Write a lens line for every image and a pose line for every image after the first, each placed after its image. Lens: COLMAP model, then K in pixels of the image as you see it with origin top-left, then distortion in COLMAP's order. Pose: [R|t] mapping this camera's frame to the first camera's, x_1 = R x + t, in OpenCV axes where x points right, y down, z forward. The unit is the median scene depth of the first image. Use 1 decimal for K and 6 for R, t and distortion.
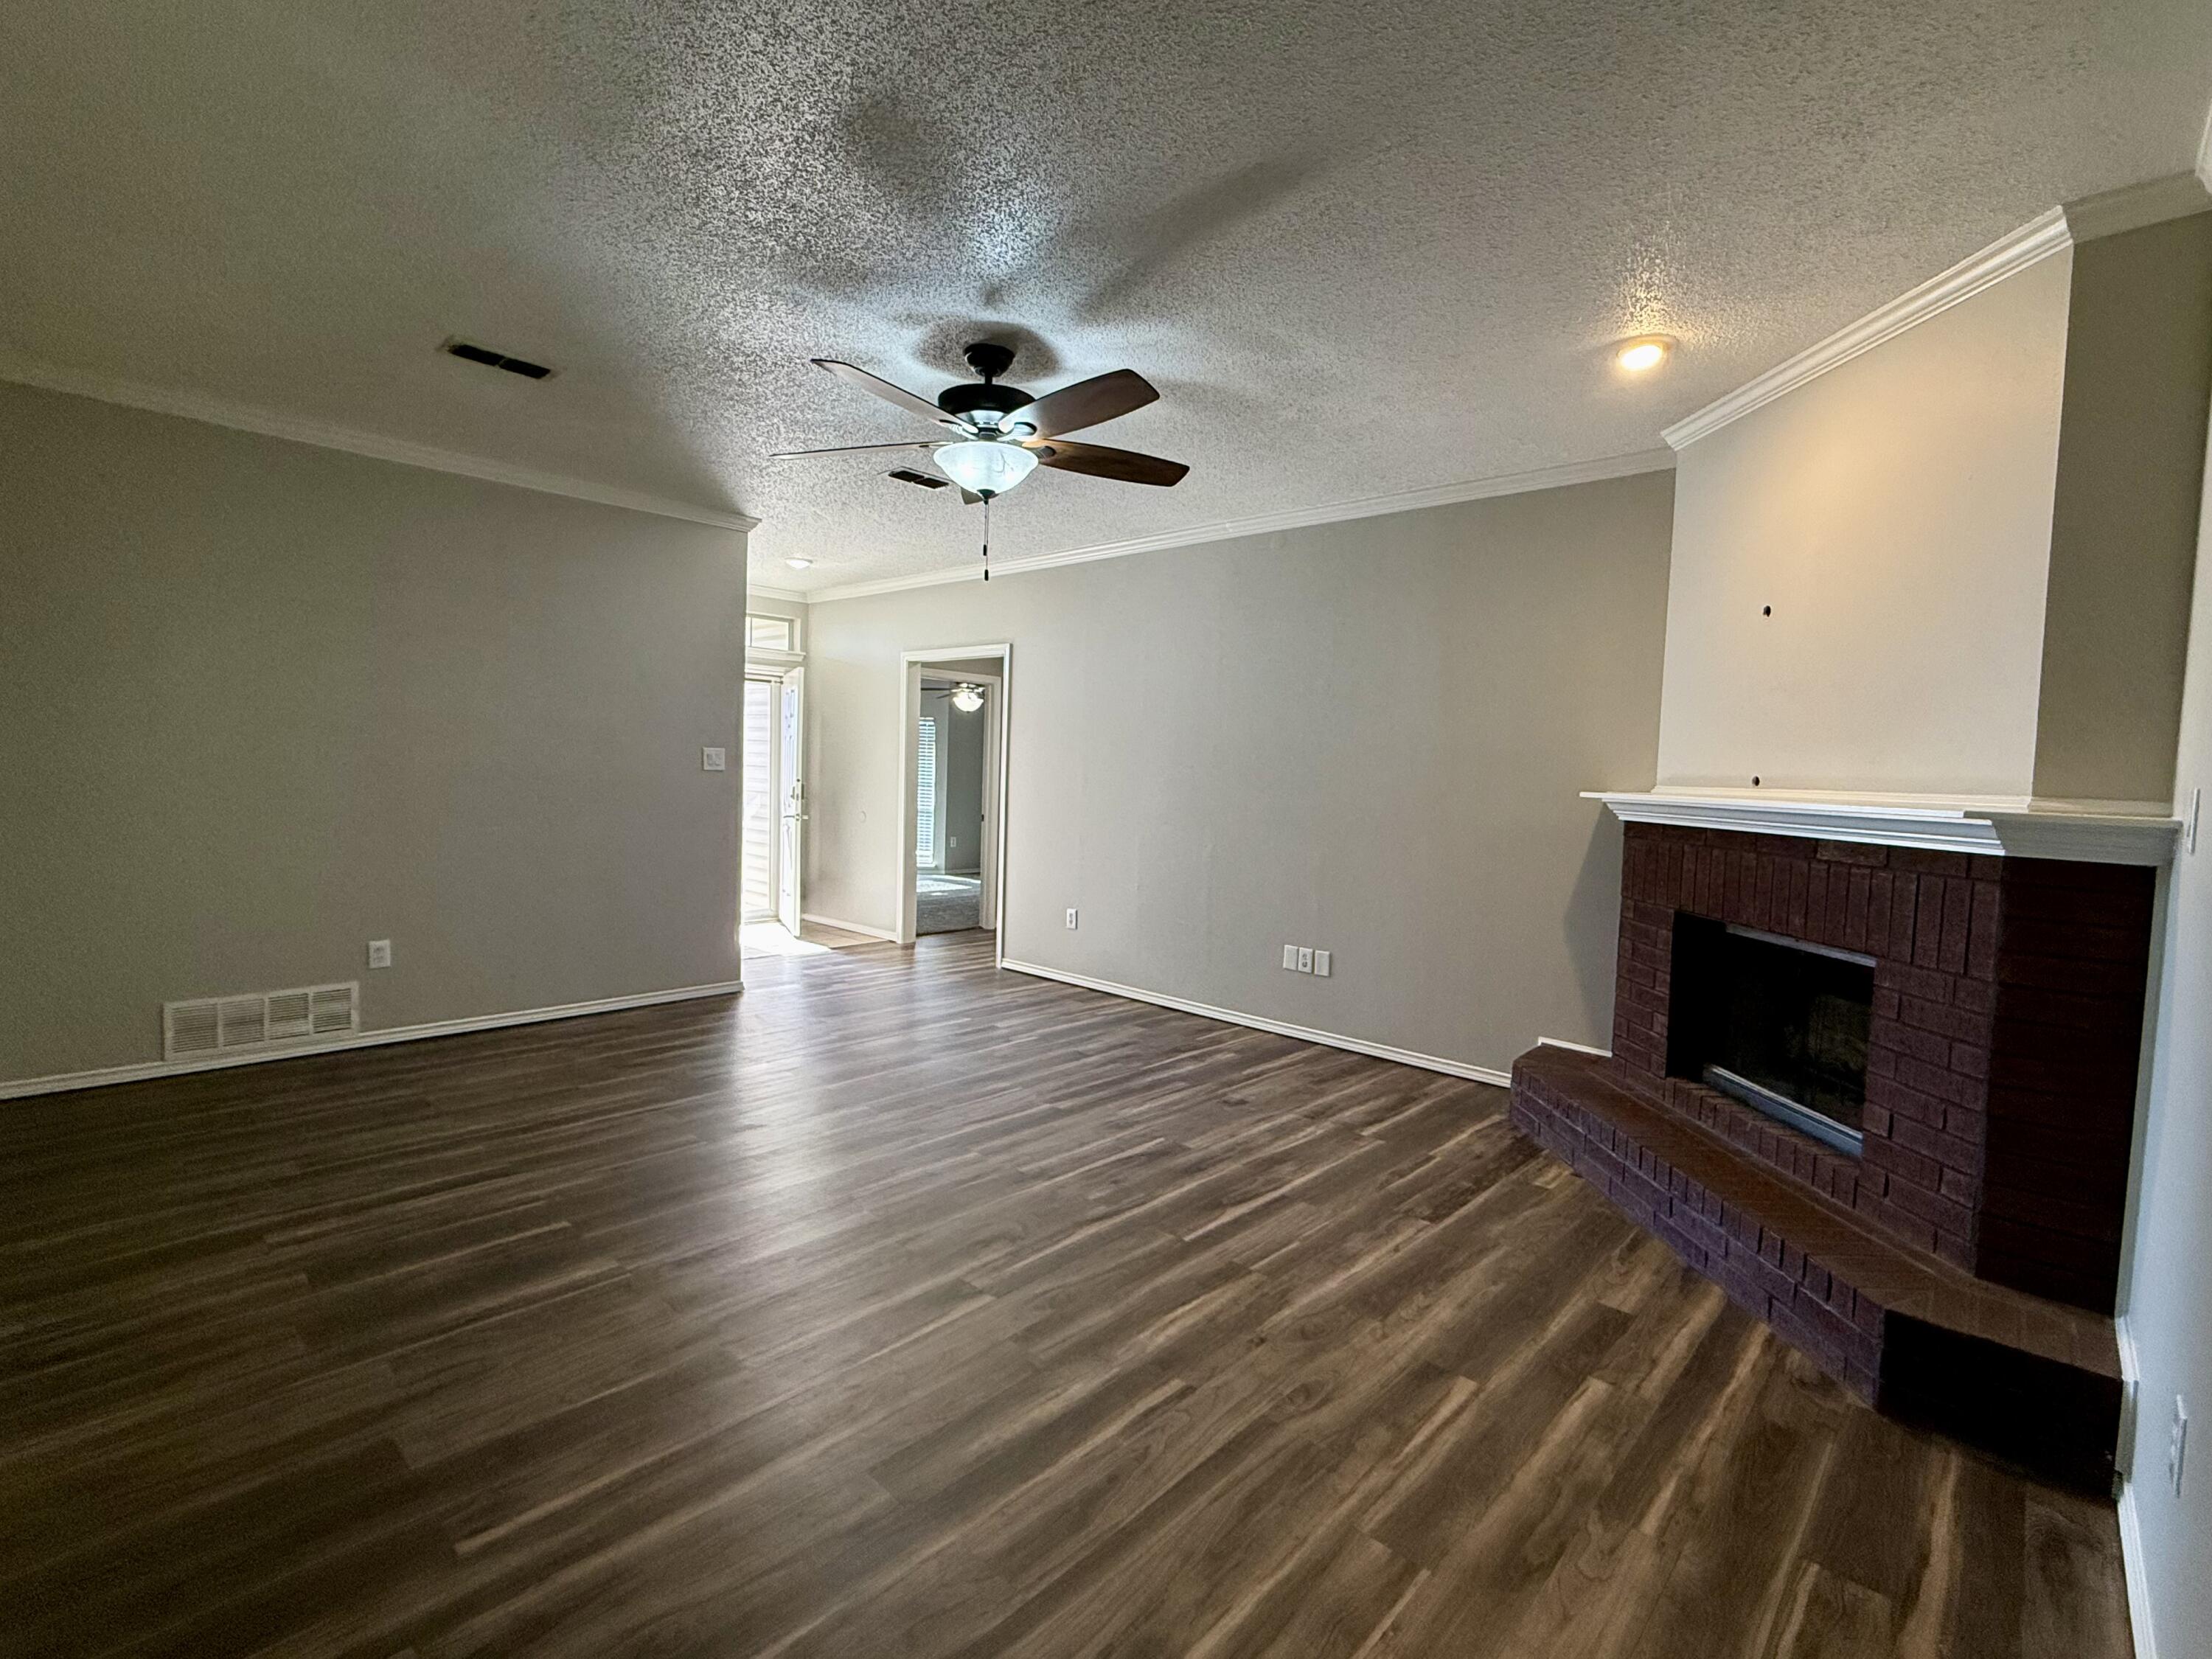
lens RADIAL K [[1018.0, 0, 1106.0], [0, 1018.0, 829.5], [0, 0, 1]] dist [0.000393, 0.000080]
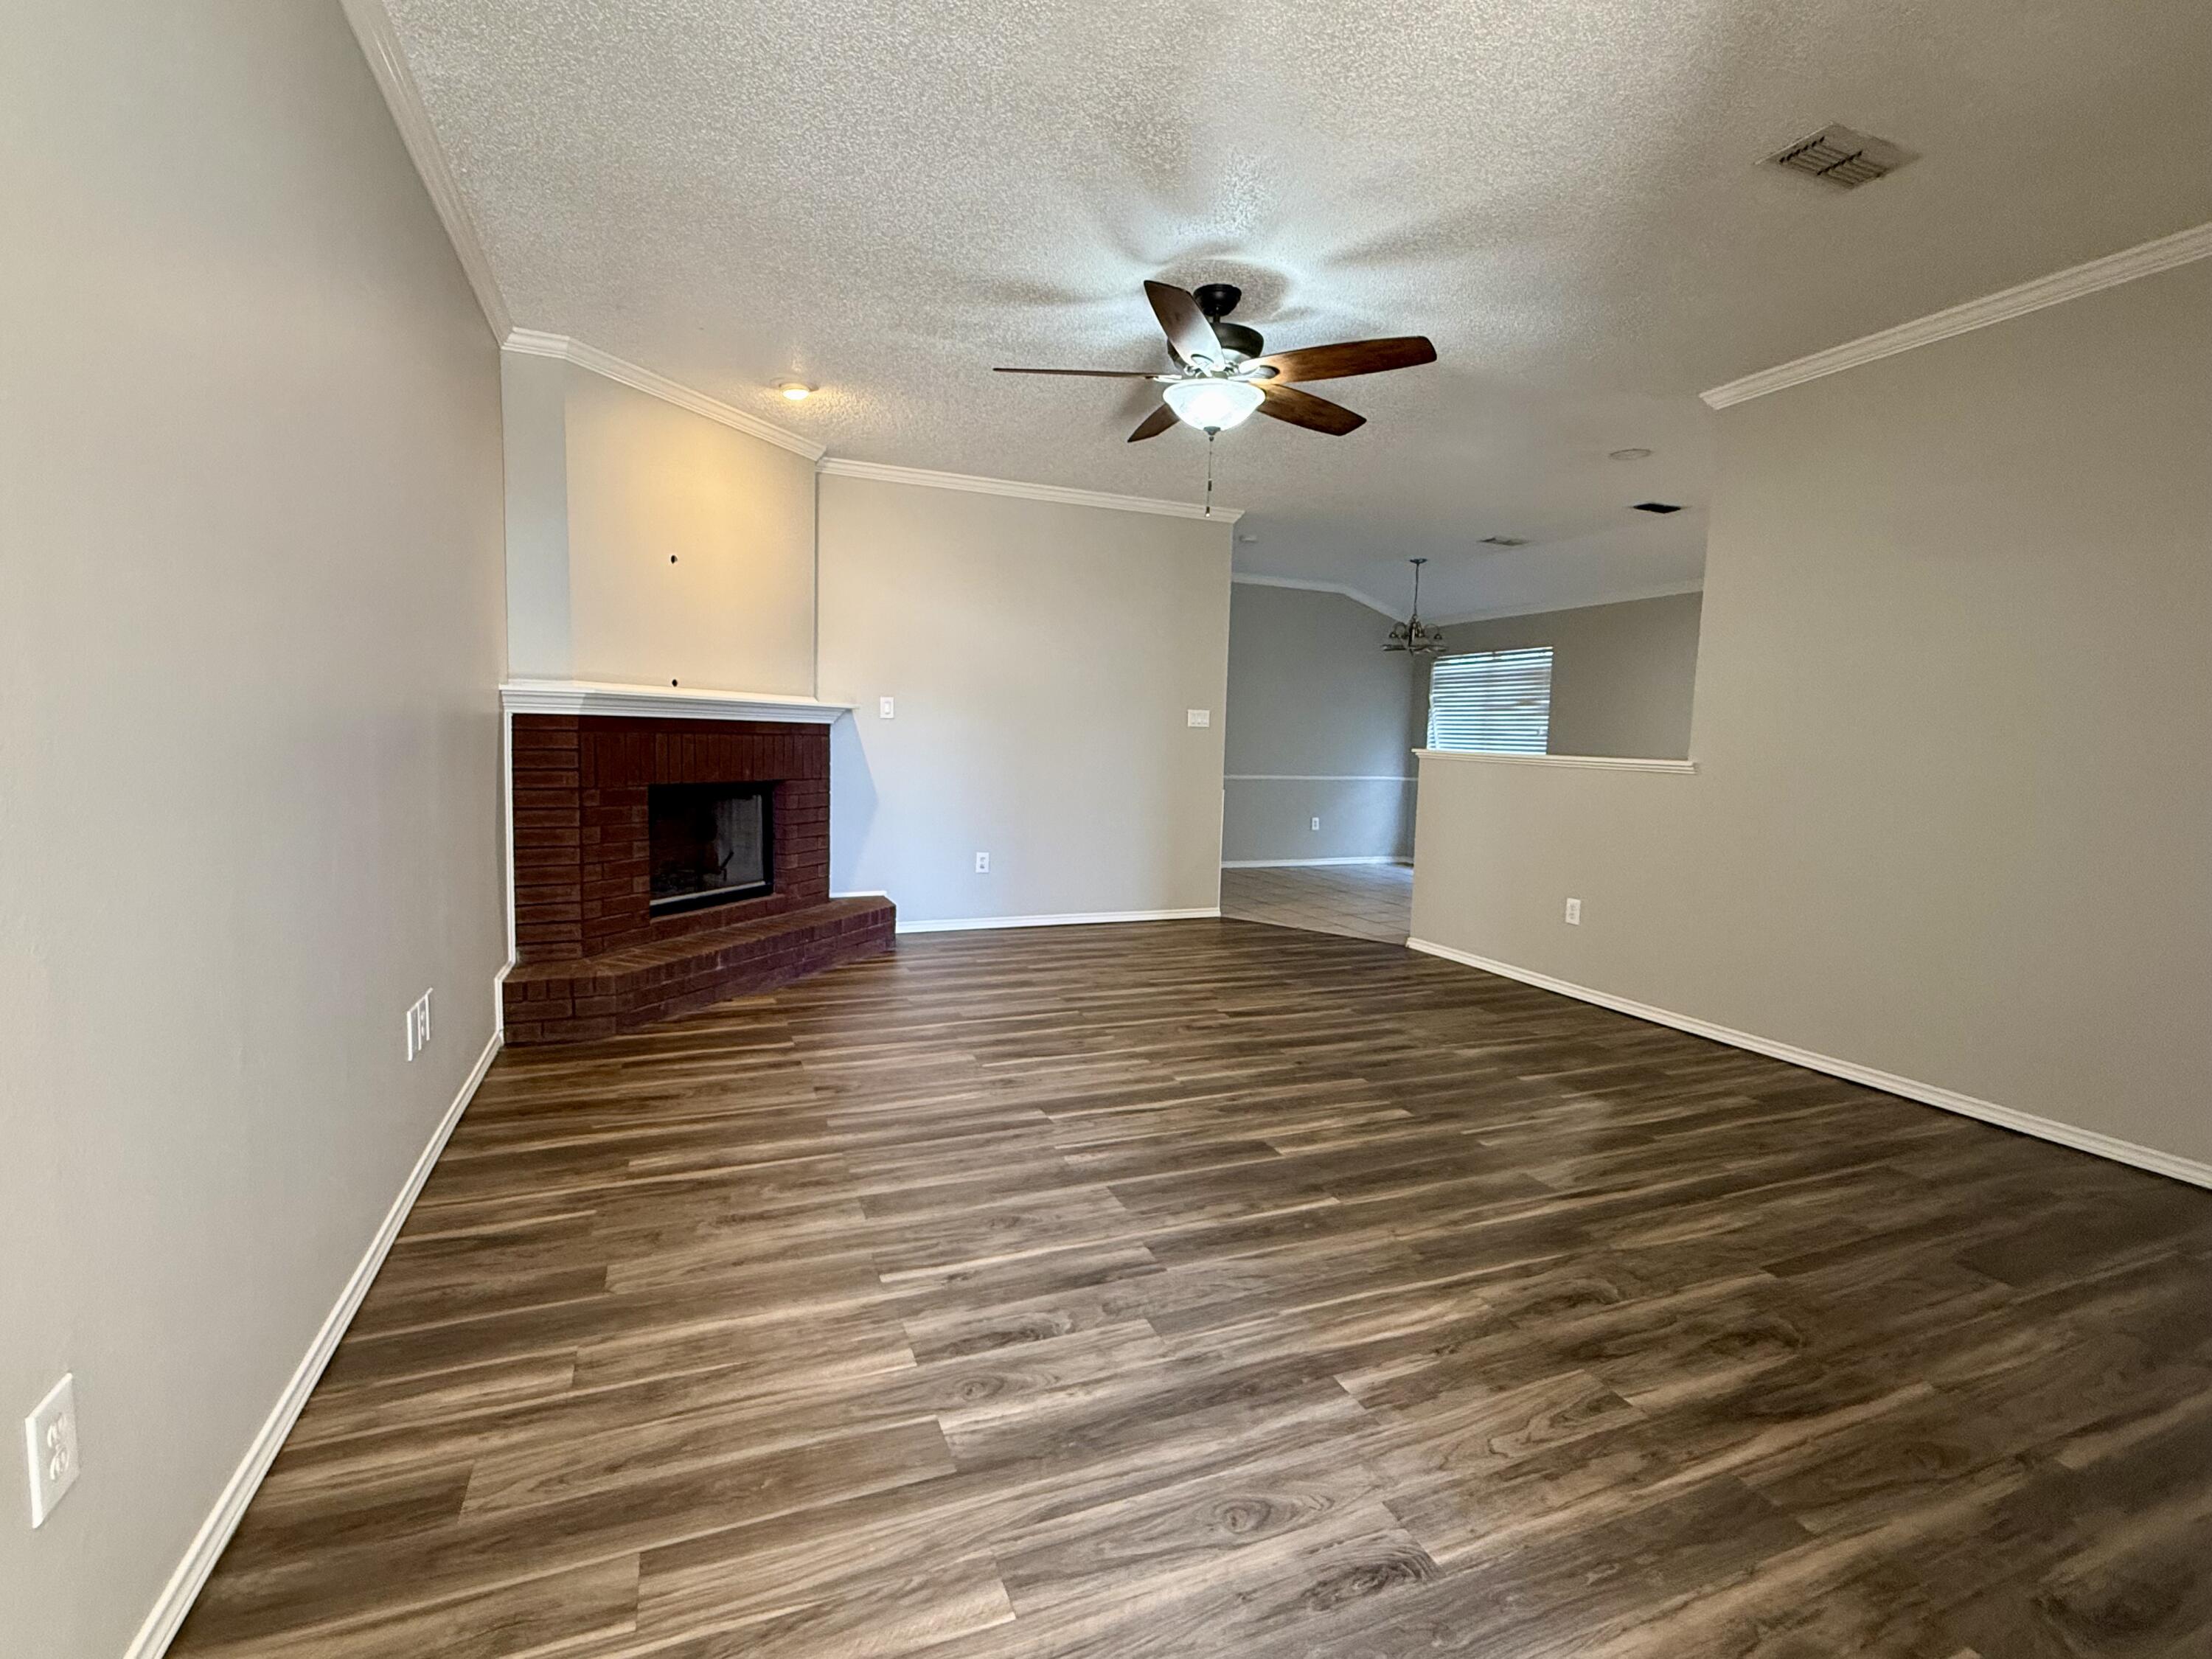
lens RADIAL K [[1018.0, 0, 1106.0], [0, 1018.0, 829.5], [0, 0, 1]] dist [0.000393, 0.000080]
pose [[-0.907308, -0.095918, 0.409379, -0.400320], [-0.032278, 0.986648, 0.159636, -0.074560], [-0.419225, 0.131625, -0.898290, 1.685144]]
